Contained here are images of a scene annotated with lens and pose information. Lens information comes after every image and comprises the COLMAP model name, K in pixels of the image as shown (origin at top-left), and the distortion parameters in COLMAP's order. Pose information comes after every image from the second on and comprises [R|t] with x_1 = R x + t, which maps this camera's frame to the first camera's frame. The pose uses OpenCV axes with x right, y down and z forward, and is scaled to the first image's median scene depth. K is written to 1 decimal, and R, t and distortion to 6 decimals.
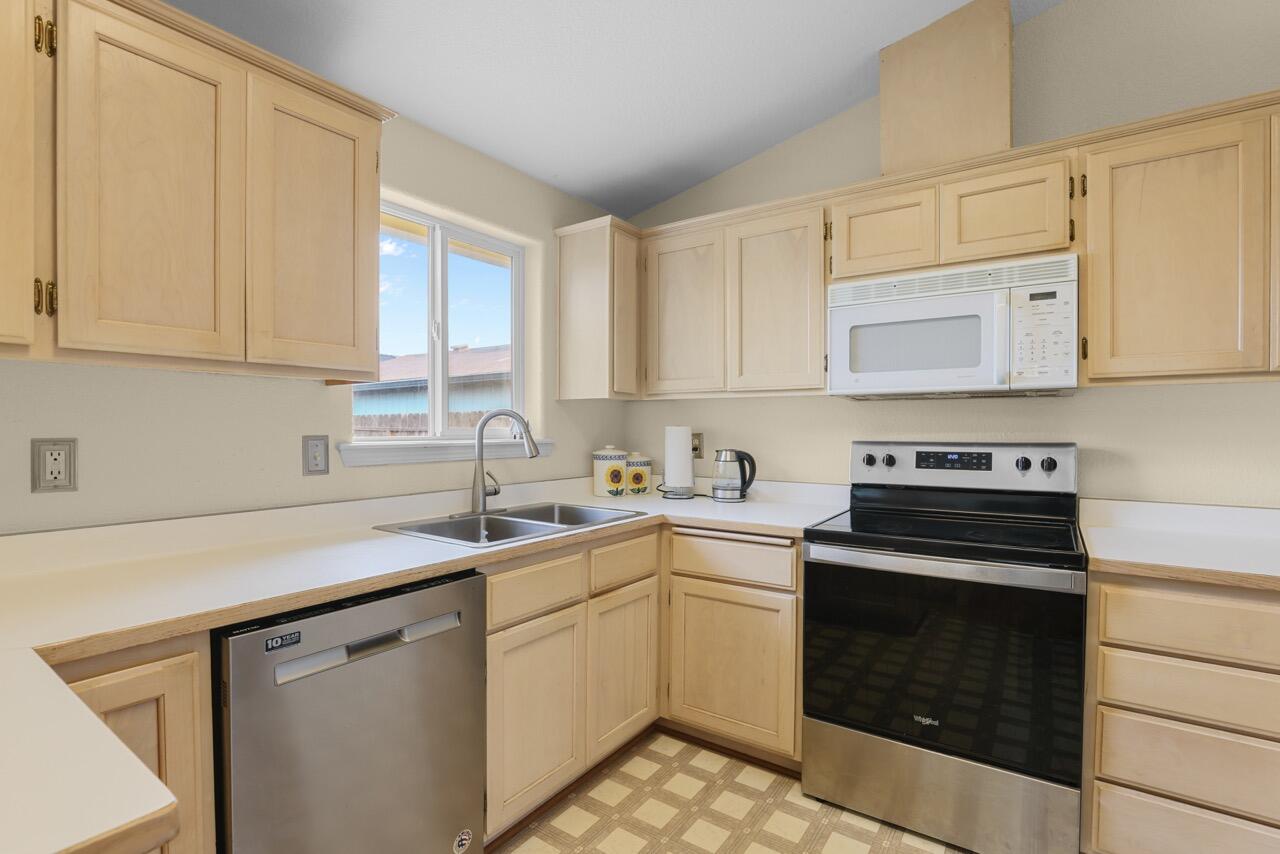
lens RADIAL K [[590.0, 0, 642.5], [0, 590.0, 430.7], [0, 0, 1]] dist [-0.020873, 0.000123]
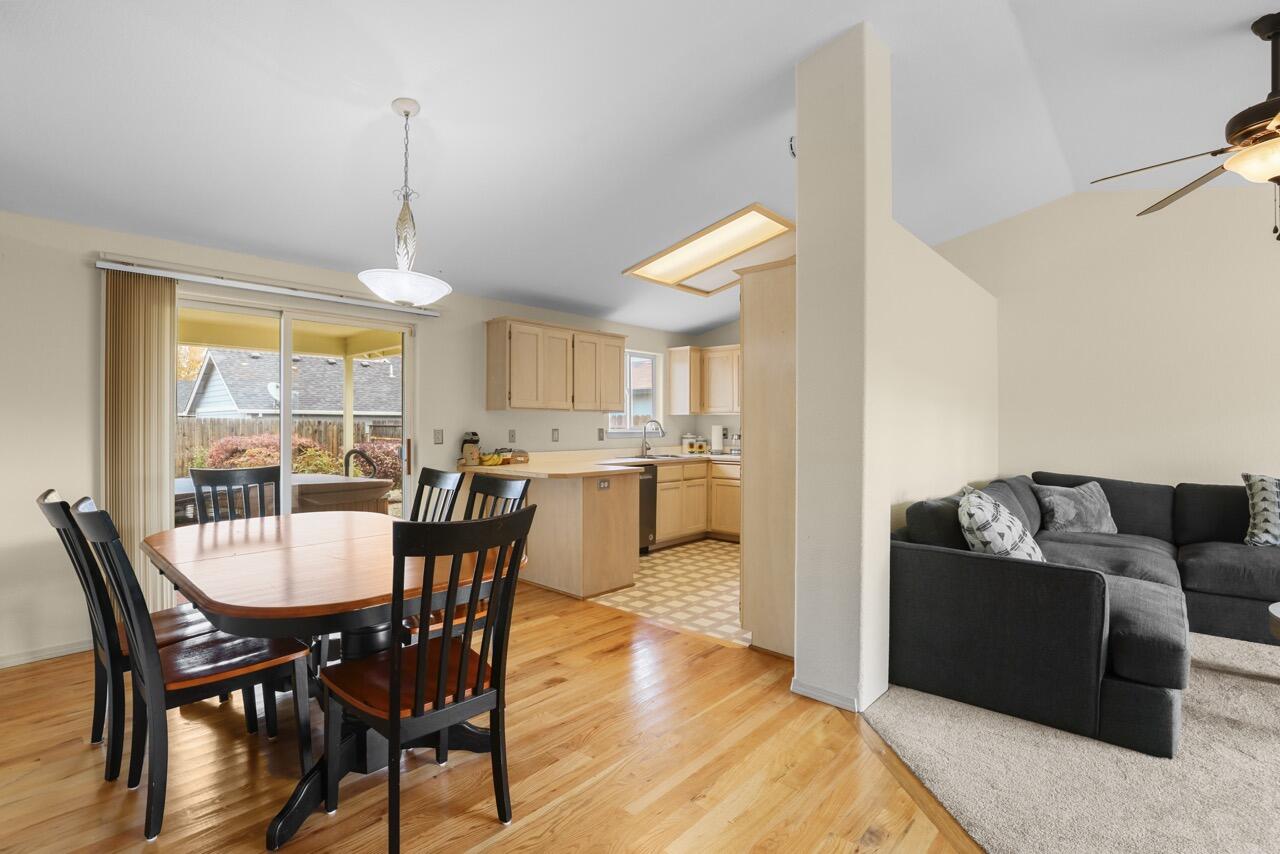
lens RADIAL K [[590.0, 0, 635.5], [0, 590.0, 424.4], [0, 0, 1]] dist [-0.020873, 0.000123]
pose [[0.991275, 0.000764, -0.131805, 0.050574], [-0.001429, 0.999987, -0.004954, 0.001085], [0.131800, 0.005099, 0.991263, -1.561303]]
